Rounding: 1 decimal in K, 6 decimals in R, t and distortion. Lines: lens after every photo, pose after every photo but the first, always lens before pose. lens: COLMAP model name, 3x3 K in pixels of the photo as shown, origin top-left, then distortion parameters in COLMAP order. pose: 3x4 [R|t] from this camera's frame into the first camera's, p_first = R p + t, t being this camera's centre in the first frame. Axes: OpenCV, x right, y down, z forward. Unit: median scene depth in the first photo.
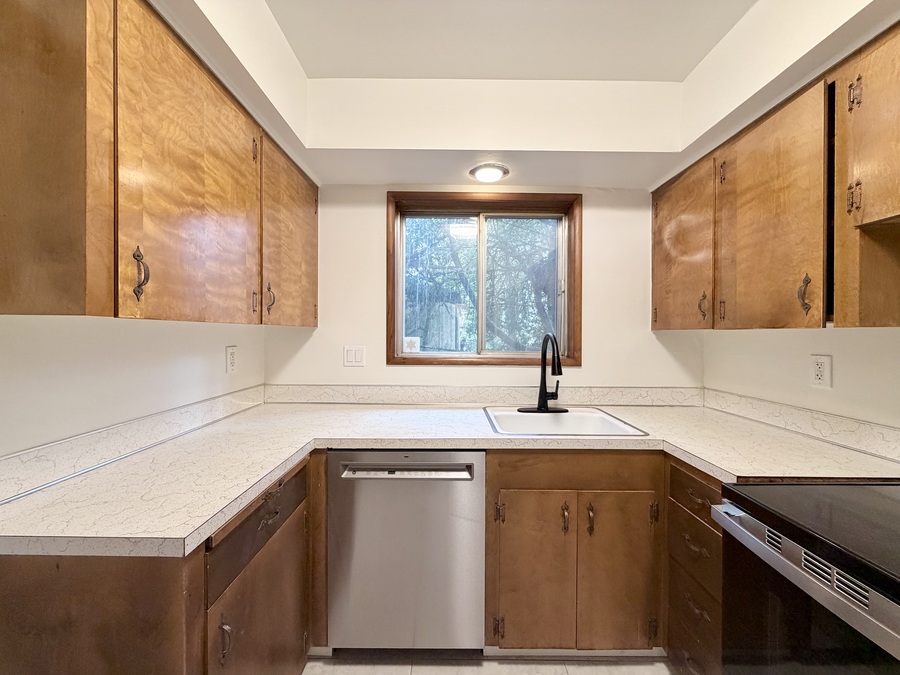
lens RADIAL K [[358.6, 0, 451.4], [0, 358.6, 338.1], [0, 0, 1]] dist [-0.000031, -0.000216]
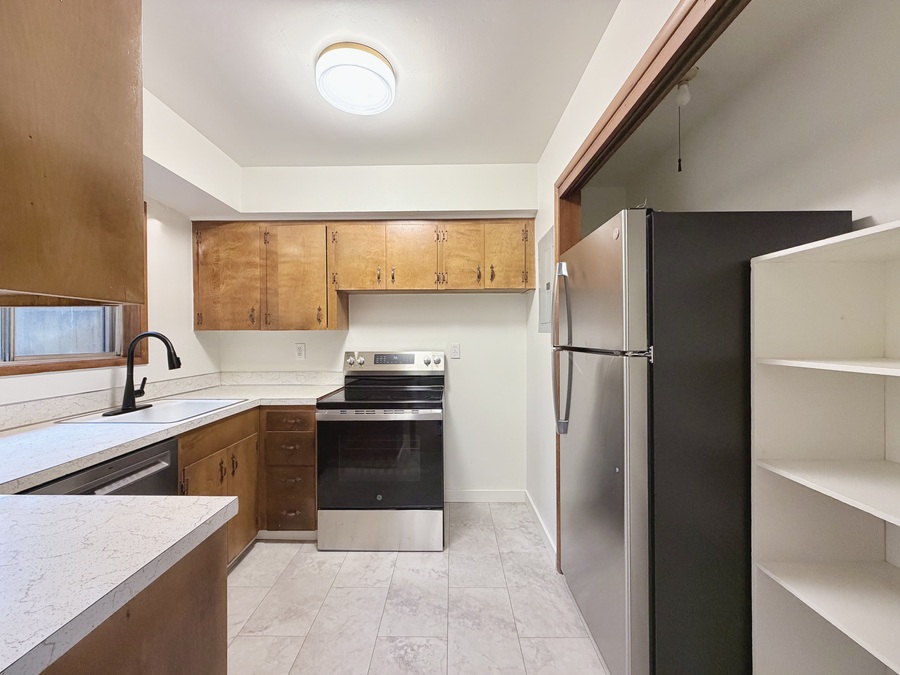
lens RADIAL K [[358.6, 0, 449.8], [0, 358.6, 336.9], [0, 0, 1]] dist [-0.000031, -0.000216]
pose [[0.004036, -0.006159, 0.999973, -0.893042], [0.016633, 0.999843, 0.006091, 0.009866], [-0.999854, 0.016608, 0.004138, 0.124412]]
